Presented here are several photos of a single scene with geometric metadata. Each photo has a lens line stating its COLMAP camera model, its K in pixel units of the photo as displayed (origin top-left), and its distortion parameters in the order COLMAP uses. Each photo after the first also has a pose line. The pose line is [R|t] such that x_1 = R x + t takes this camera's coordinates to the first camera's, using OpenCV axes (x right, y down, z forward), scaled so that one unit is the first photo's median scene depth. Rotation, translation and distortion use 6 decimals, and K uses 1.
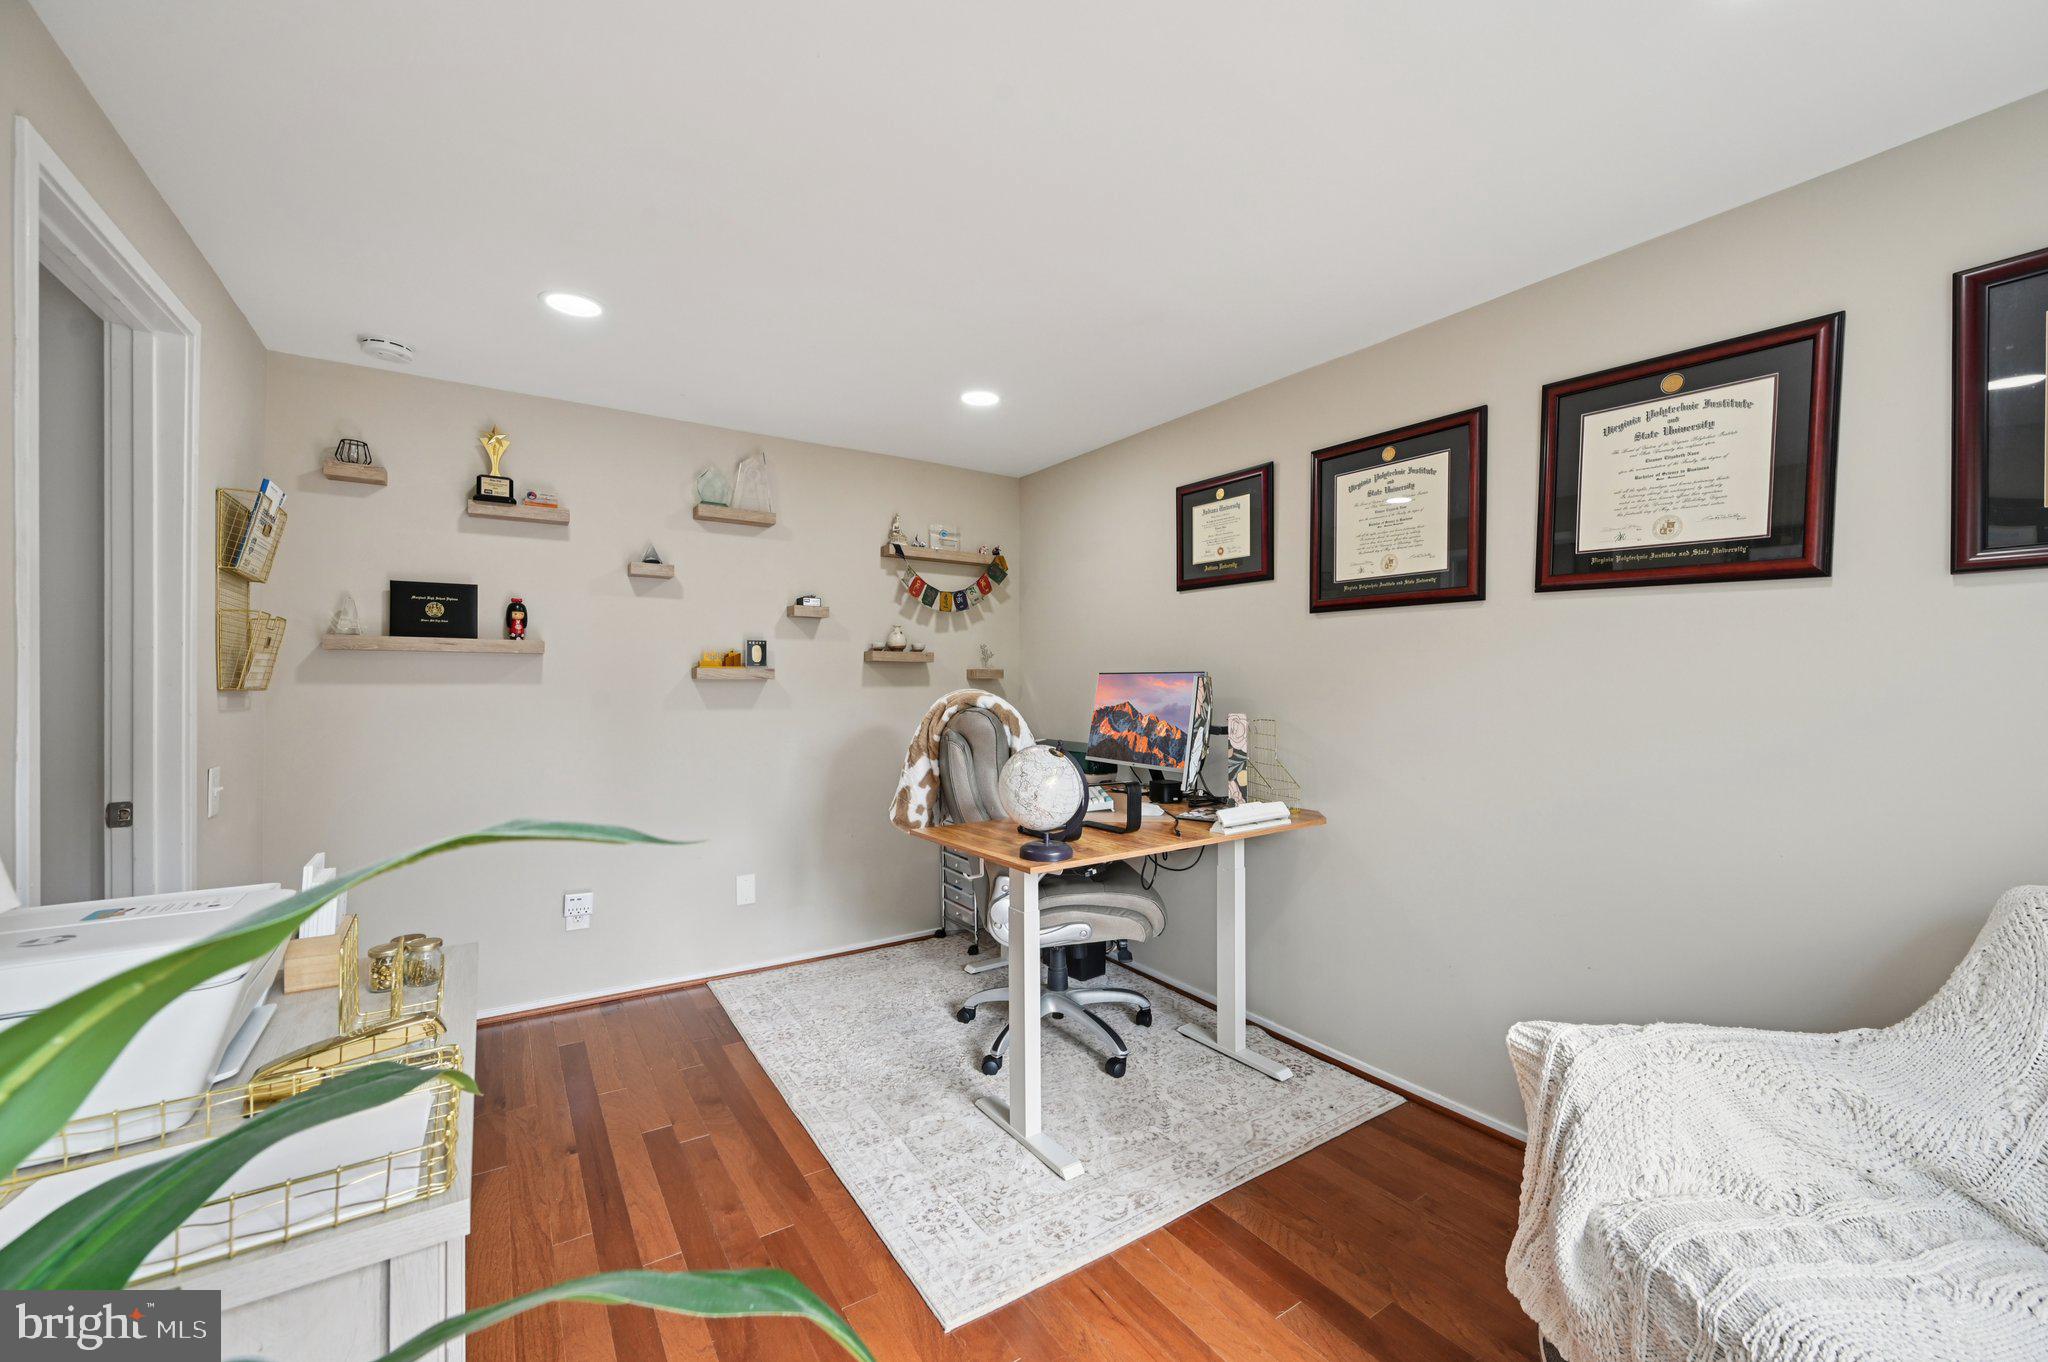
lens RADIAL K [[808.2, 0, 1034.7], [0, 808.2, 682.1], [0, 0, 1]] dist [-0.001173, -0.000133]
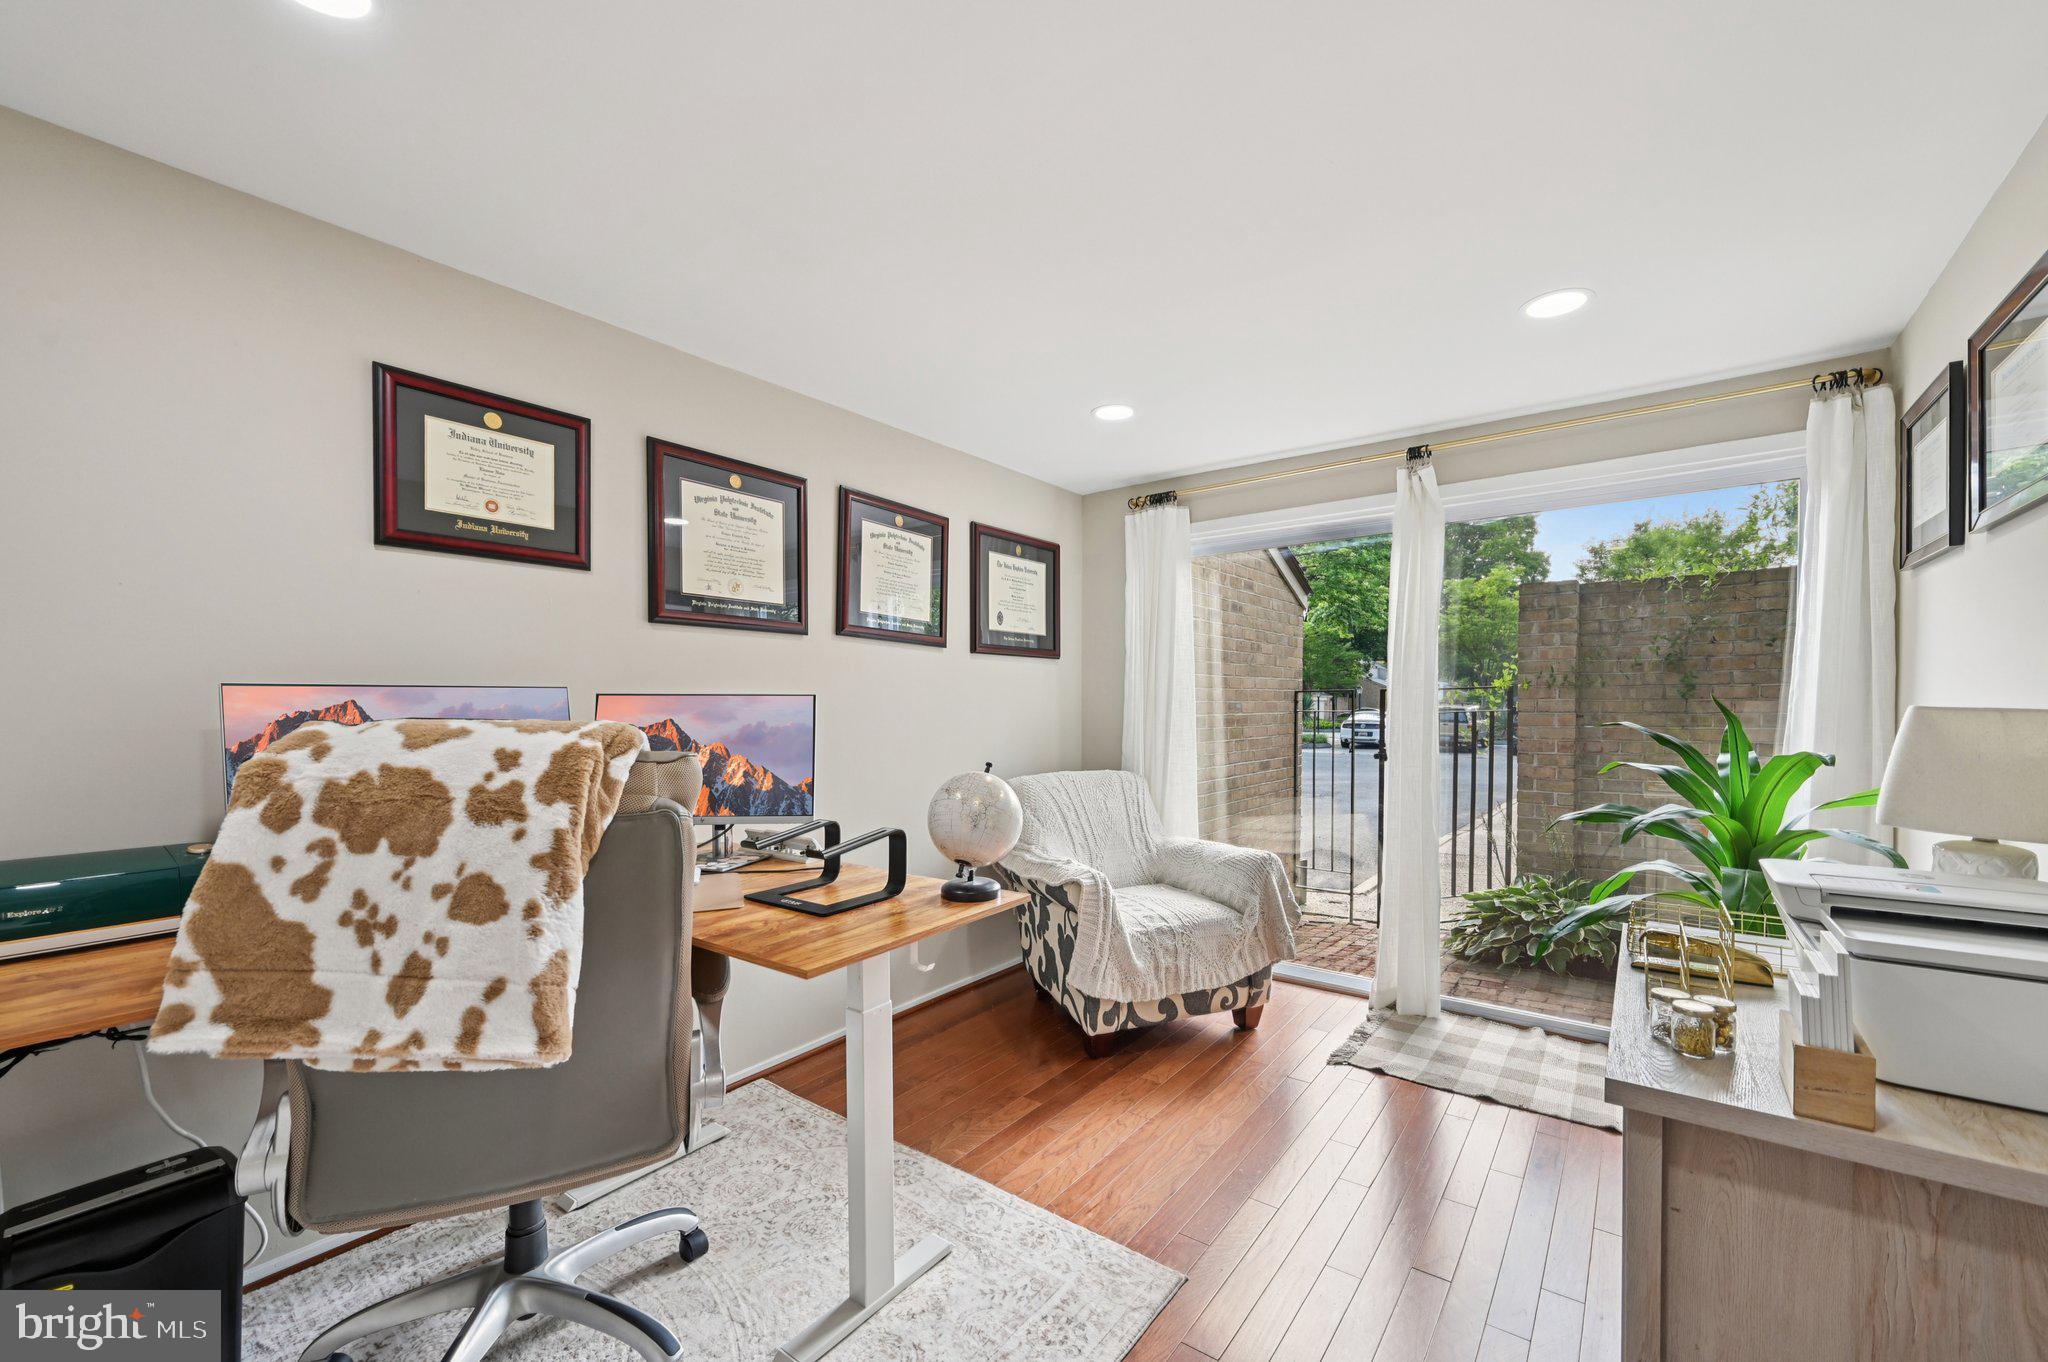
lens RADIAL K [[821.2, 0, 1026.8], [0, 821.2, 732.0], [0, 0, 1]] dist [-0.000966, -0.000077]
pose [[-0.322086, -0.033942, 0.946102, -0.657592], [0.003034, 0.999315, 0.036884, 0.000850], [-0.946706, 0.014751, -0.321762, 0.943926]]
